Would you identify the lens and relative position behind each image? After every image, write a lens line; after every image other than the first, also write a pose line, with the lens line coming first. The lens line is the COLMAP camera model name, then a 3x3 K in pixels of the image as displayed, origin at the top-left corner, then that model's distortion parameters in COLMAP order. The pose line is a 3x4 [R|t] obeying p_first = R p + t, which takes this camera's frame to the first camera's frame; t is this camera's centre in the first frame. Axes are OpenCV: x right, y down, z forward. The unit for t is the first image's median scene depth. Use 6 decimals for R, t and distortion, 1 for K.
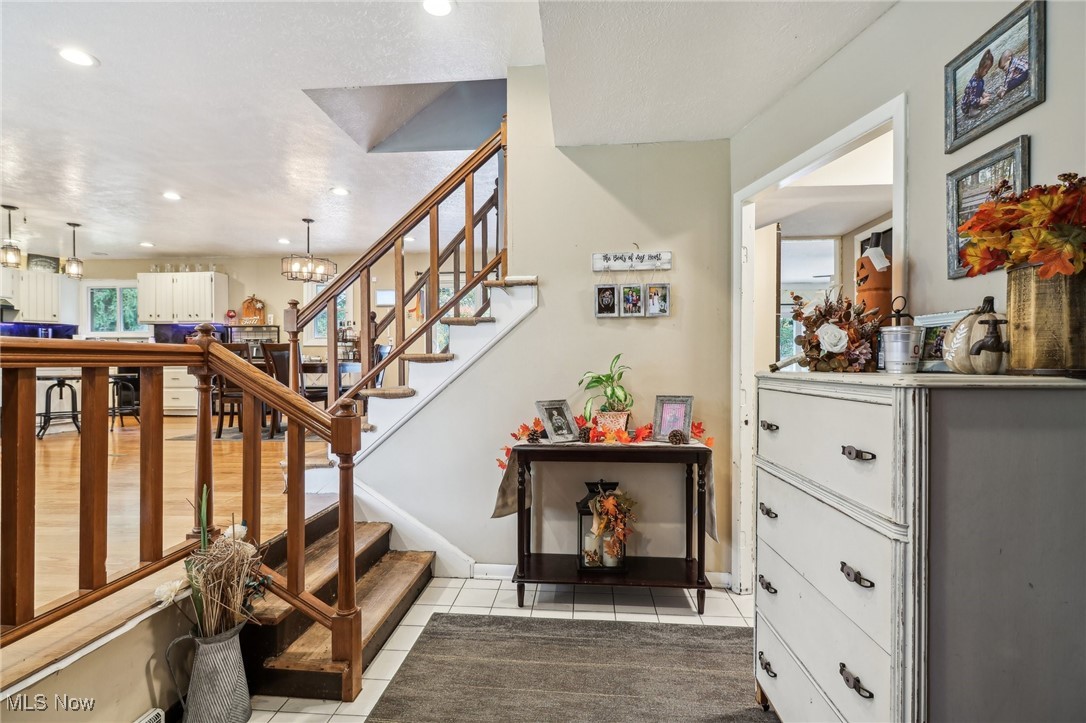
lens RADIAL K [[506.0, 0, 540.5], [0, 506.0, 365.3], [0, 0, 1]] dist [0.001997, -0.000281]
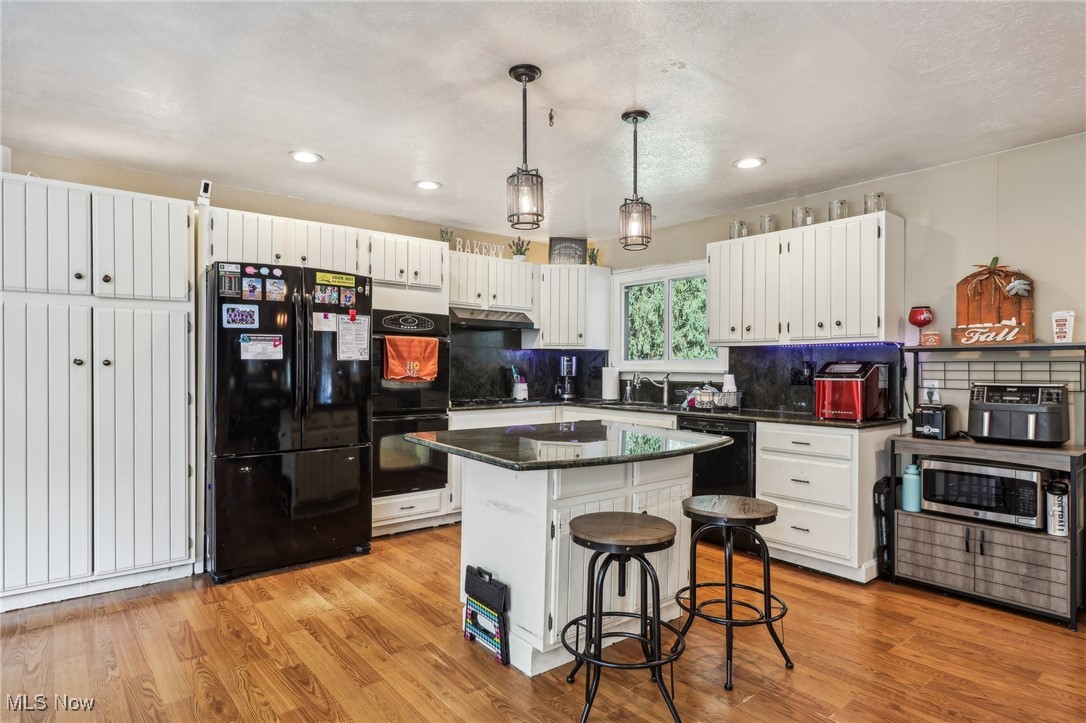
lens RADIAL K [[597.8, 0, 539.1], [0, 597.8, 366.4], [0, 0, 1]] dist [0.003528, 0.000898]
pose [[0.697454, 0.004362, -0.716616, -0.628201], [-0.011865, 0.999915, -0.005462, -0.074185], [0.716531, 0.012312, 0.697446, 0.610874]]
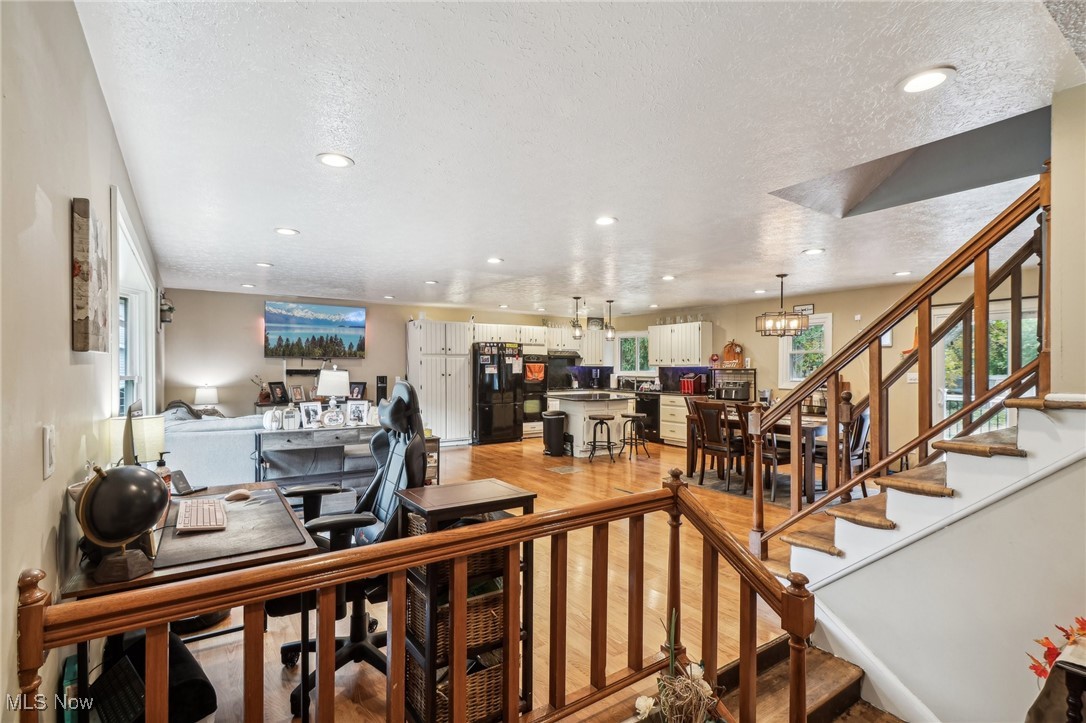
lens RADIAL K [[506.0, 0, 546.4], [0, 506.0, 366.8], [0, 0, 1]] dist [0.001997, -0.000281]
pose [[0.637284, 0.002262, -0.770626, 0.013932], [-0.008909, 0.999950, -0.004432, -0.094827], [0.770578, 0.009689, 0.637272, 0.007578]]
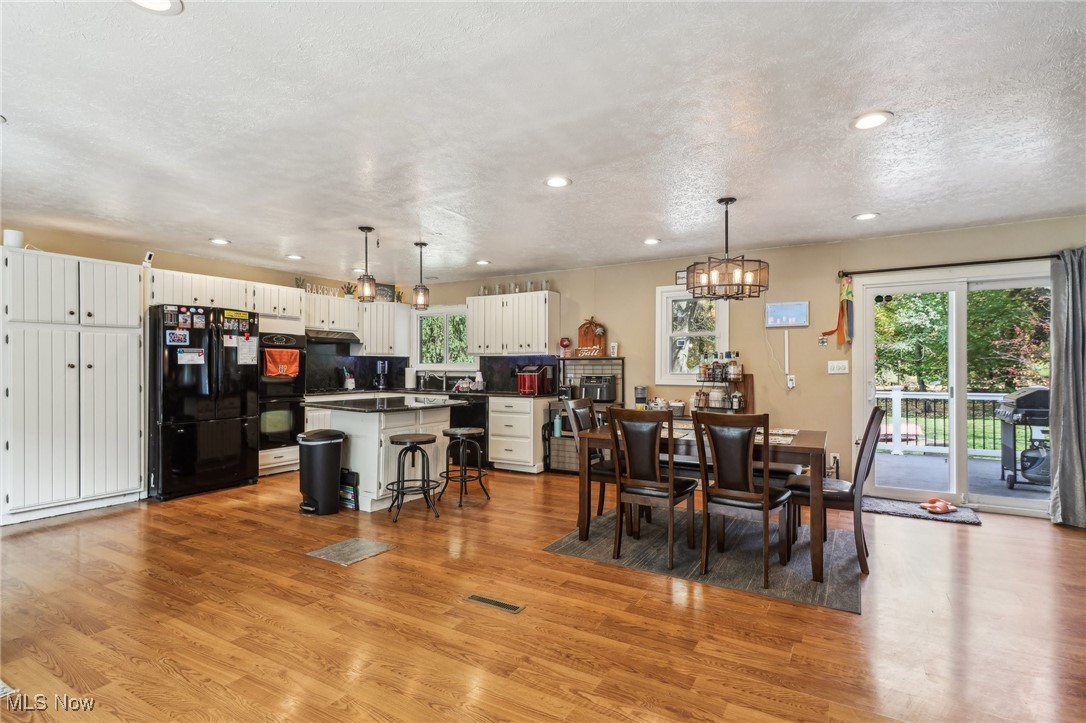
lens RADIAL K [[529.2, 0, 541.1], [0, 529.2, 365.8], [0, 0, 1]] dist [0.001849, 0.001524]
pose [[0.902644, 0.002339, -0.430382, -0.373927], [-0.007308, 0.999924, -0.009891, -0.073859], [0.430327, 0.012073, 0.902593, 0.310524]]
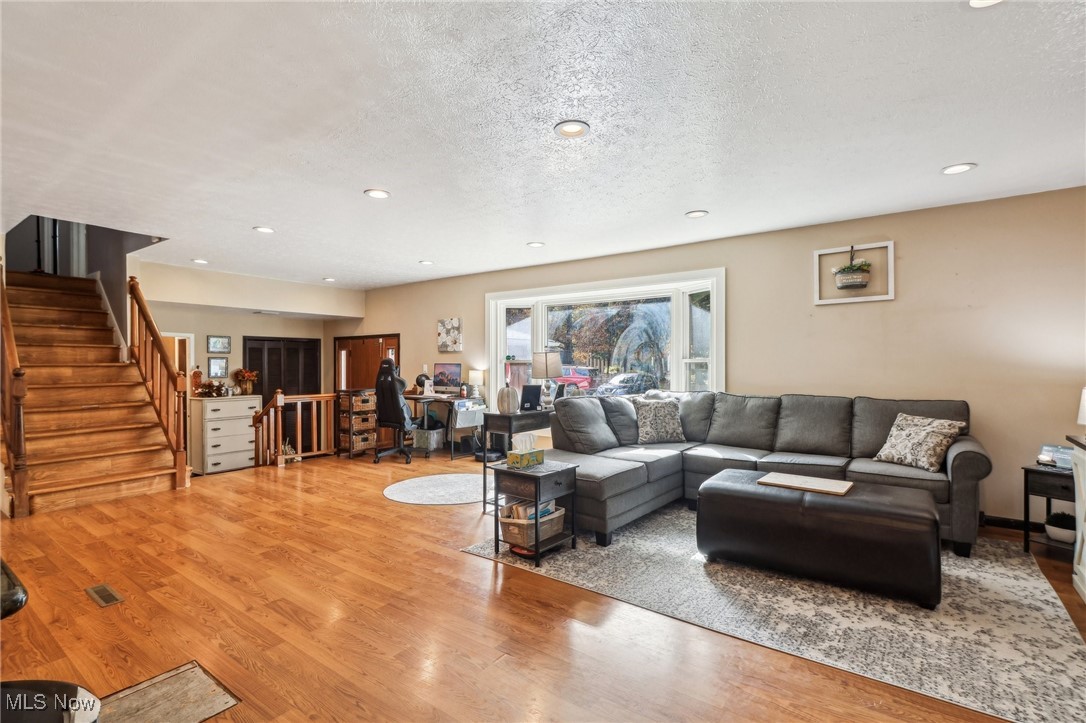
lens RADIAL K [[506.0, 0, 543.6], [0, 506.0, 363.4], [0, 0, 1]] dist [0.001997, -0.000281]
pose [[-0.850498, 0.001474, 0.525976, -1.195095], [0.005576, 0.999965, 0.006213, -0.075795], [-0.525948, 0.008217, -0.850477, 0.901855]]
